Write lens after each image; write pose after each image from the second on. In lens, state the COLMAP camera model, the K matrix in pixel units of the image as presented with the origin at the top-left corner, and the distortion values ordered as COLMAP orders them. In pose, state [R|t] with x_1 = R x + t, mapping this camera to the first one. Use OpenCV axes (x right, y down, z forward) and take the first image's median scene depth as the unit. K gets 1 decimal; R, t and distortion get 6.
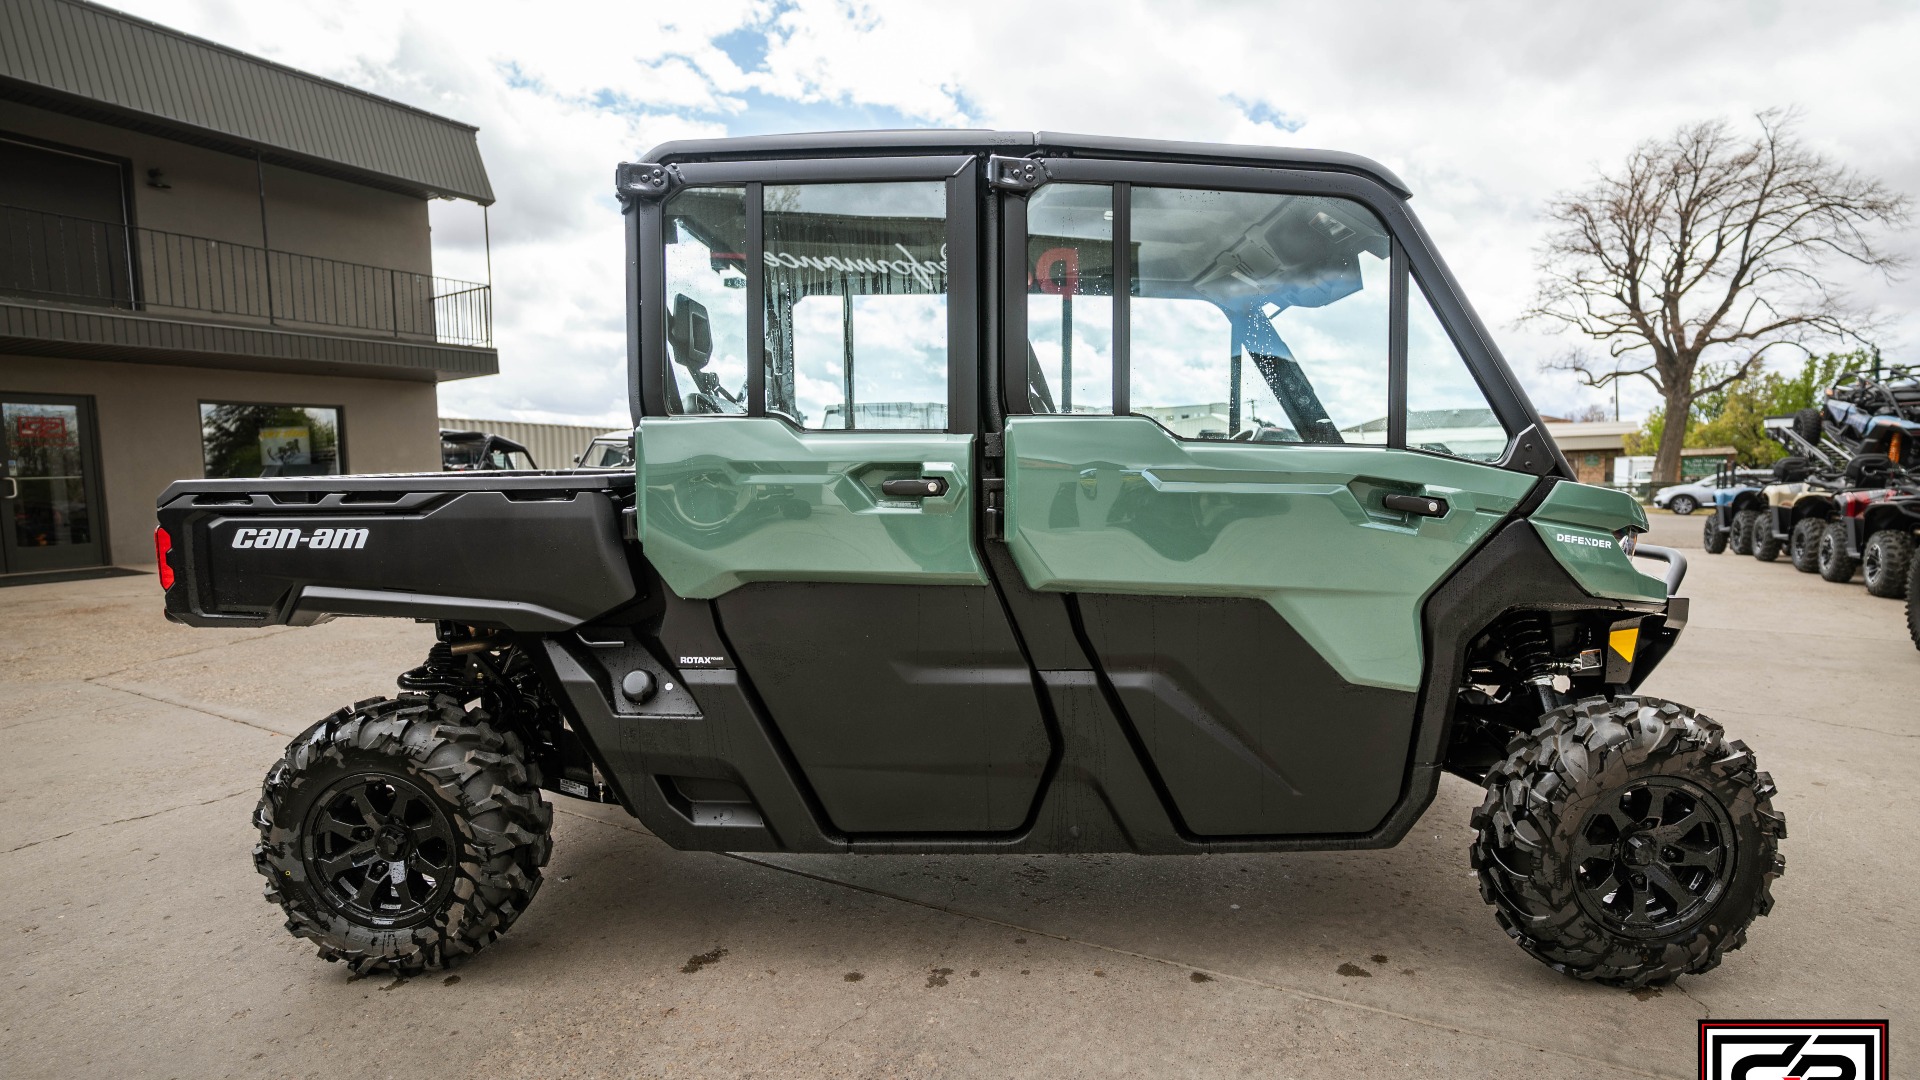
lens RADIAL K [[938.4, 0, 954.3], [0, 938.4, 536.5], [0, 0, 1]] dist [-0.081468, 0.040977]
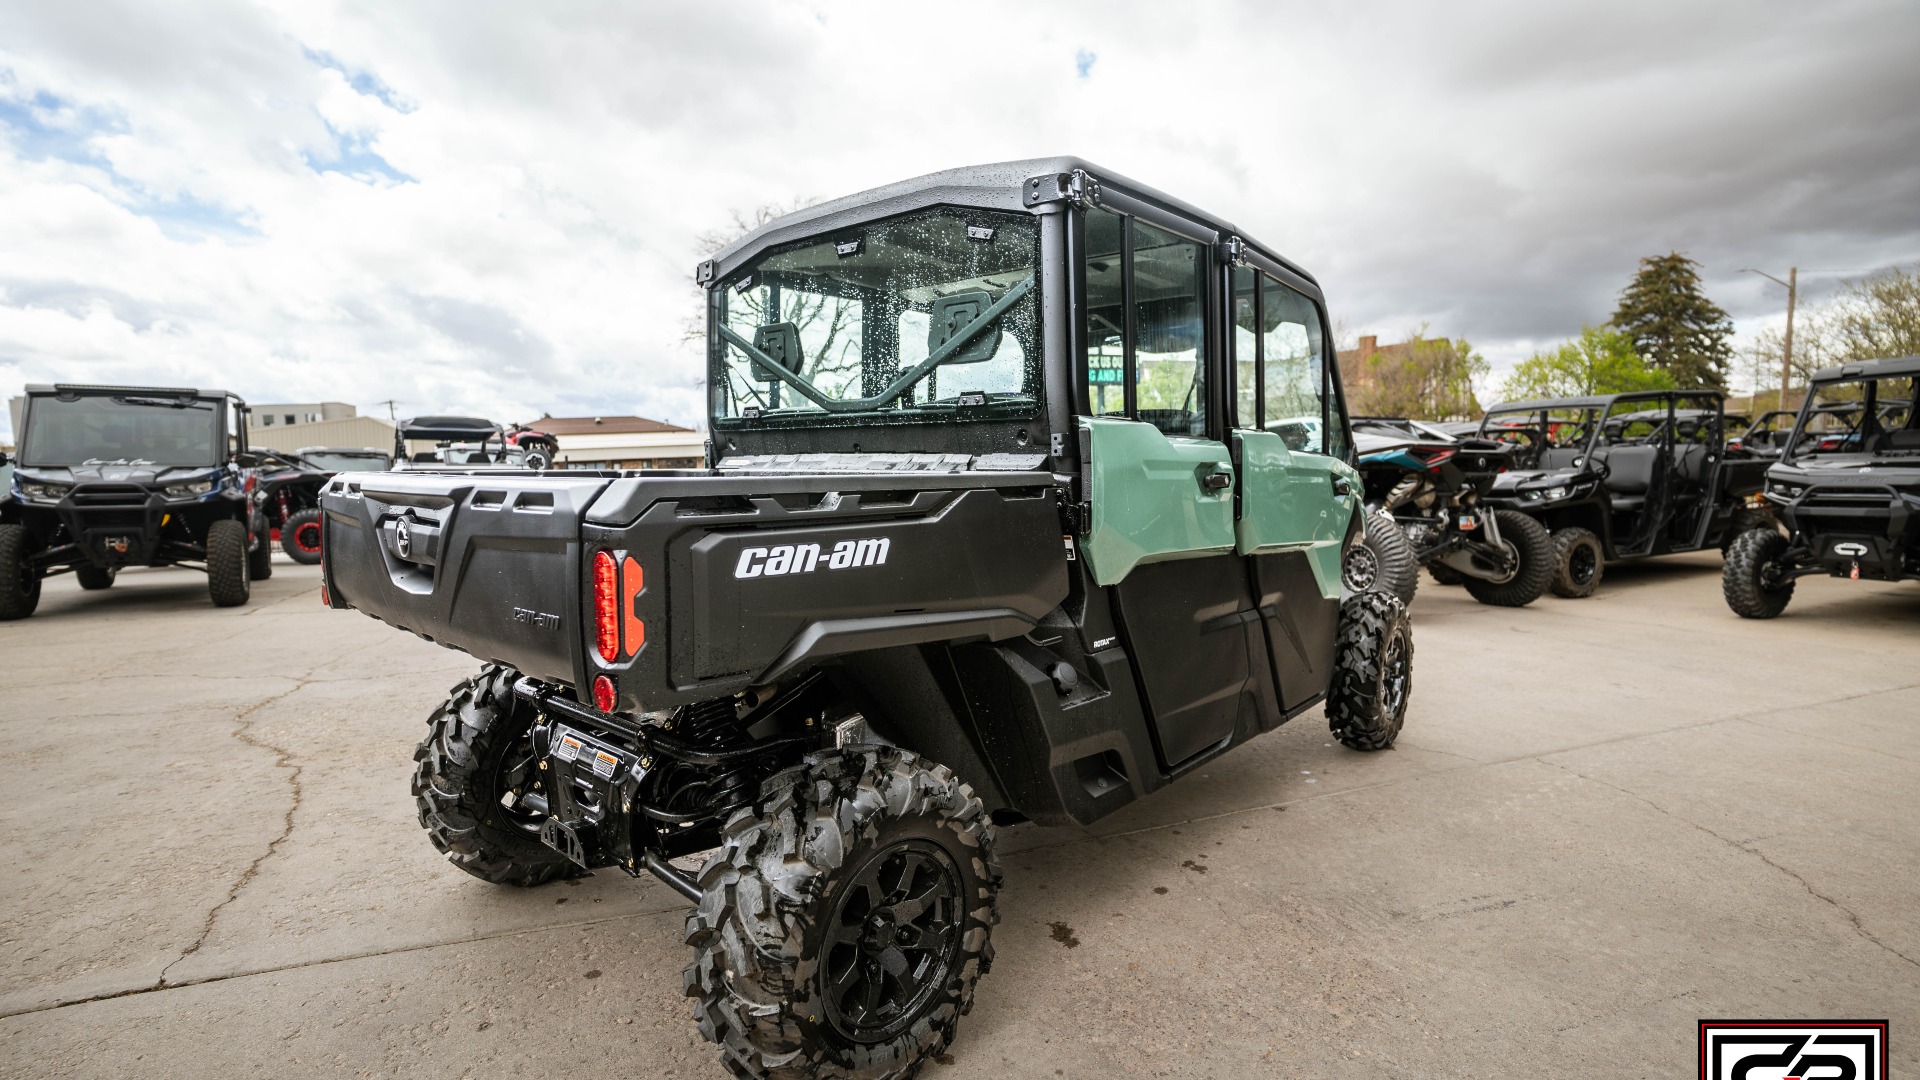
lens RADIAL K [[938.4, 0, 954.3], [0, 938.4, 536.5], [0, 0, 1]] dist [-0.081468, 0.040977]
pose [[0.646921, -0.054398, 0.760615, -1.215743], [0.059705, 0.998004, 0.020595, -0.023077], [-0.760217, 0.032089, 0.648877, 0.424848]]
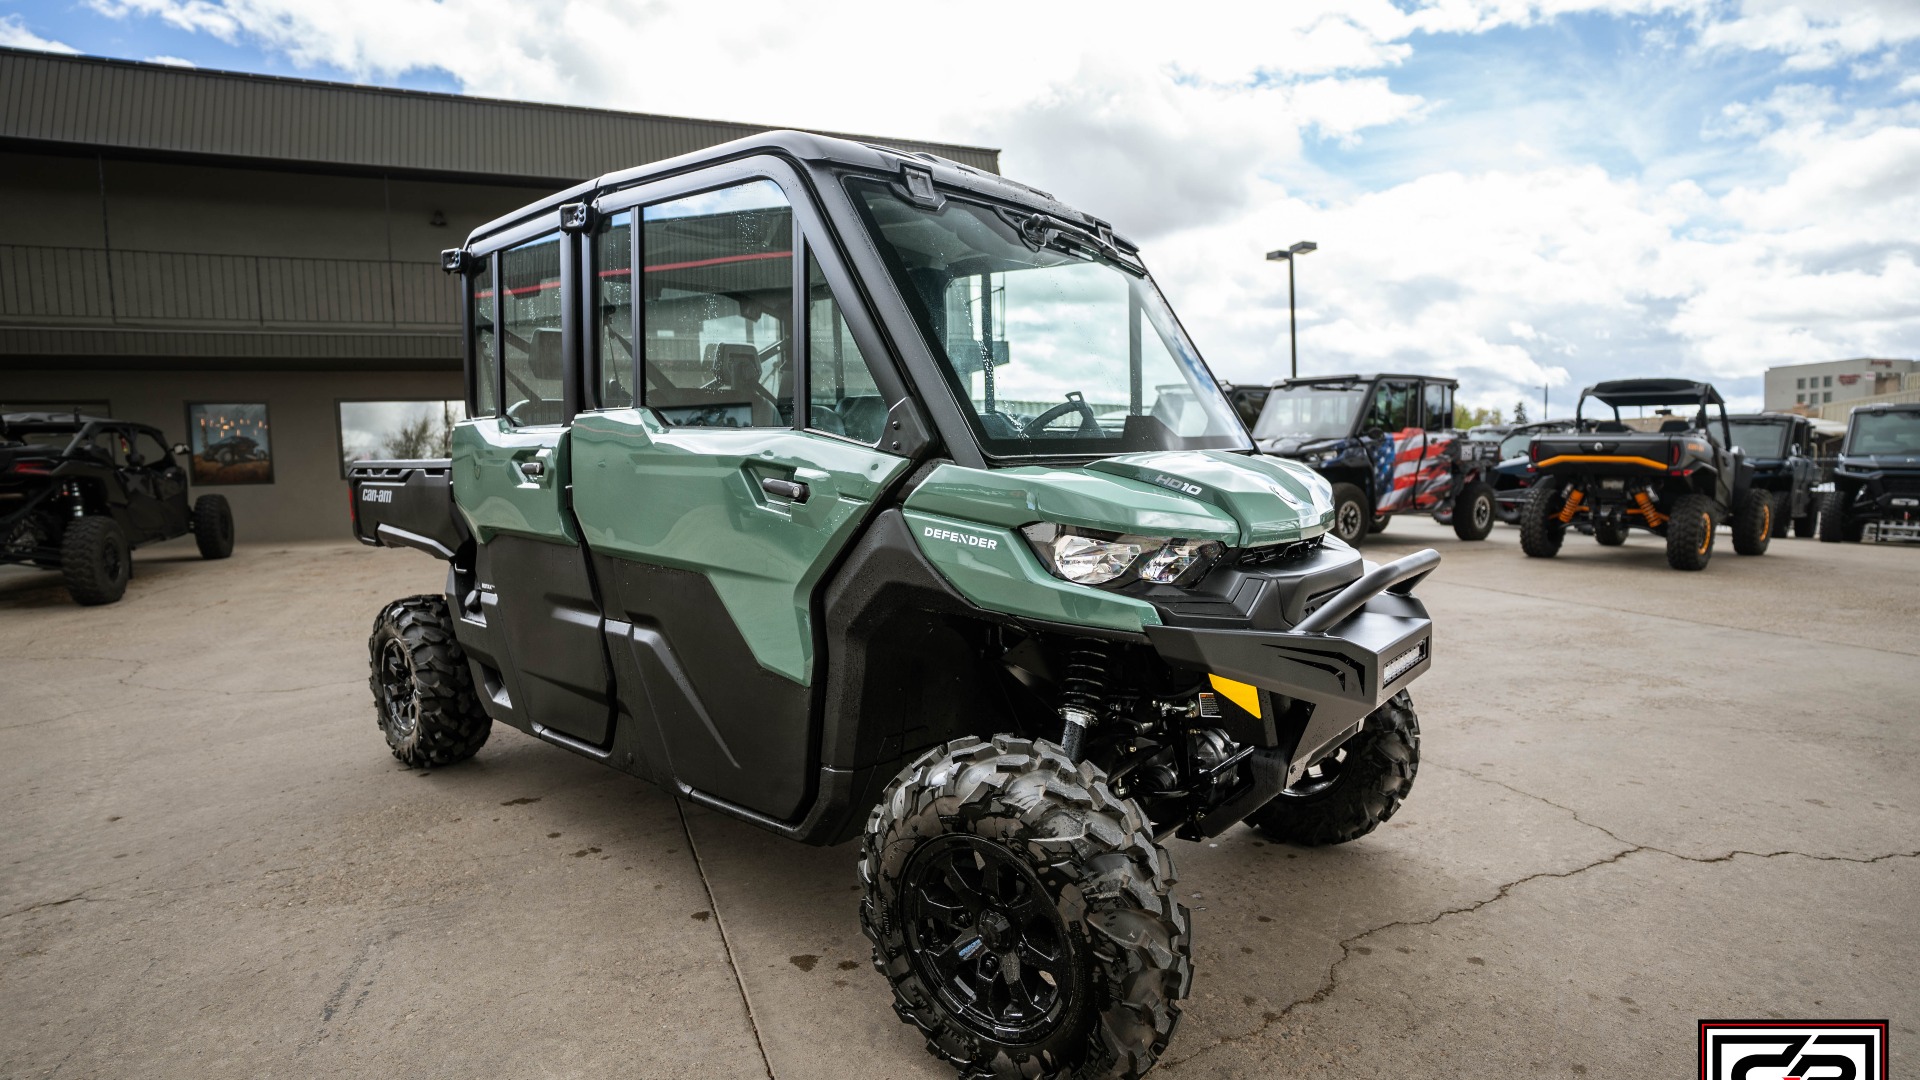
lens RADIAL K [[929.9, 0, 960.0], [0, 929.9, 540.0], [0, 0, 1]] dist [-0.039024, 0.000810]
pose [[0.782109, 0.056183, -0.620603, 1.194115], [-0.038609, 0.998383, 0.041727, -0.027624], [0.621944, -0.008674, 0.783014, 0.340167]]
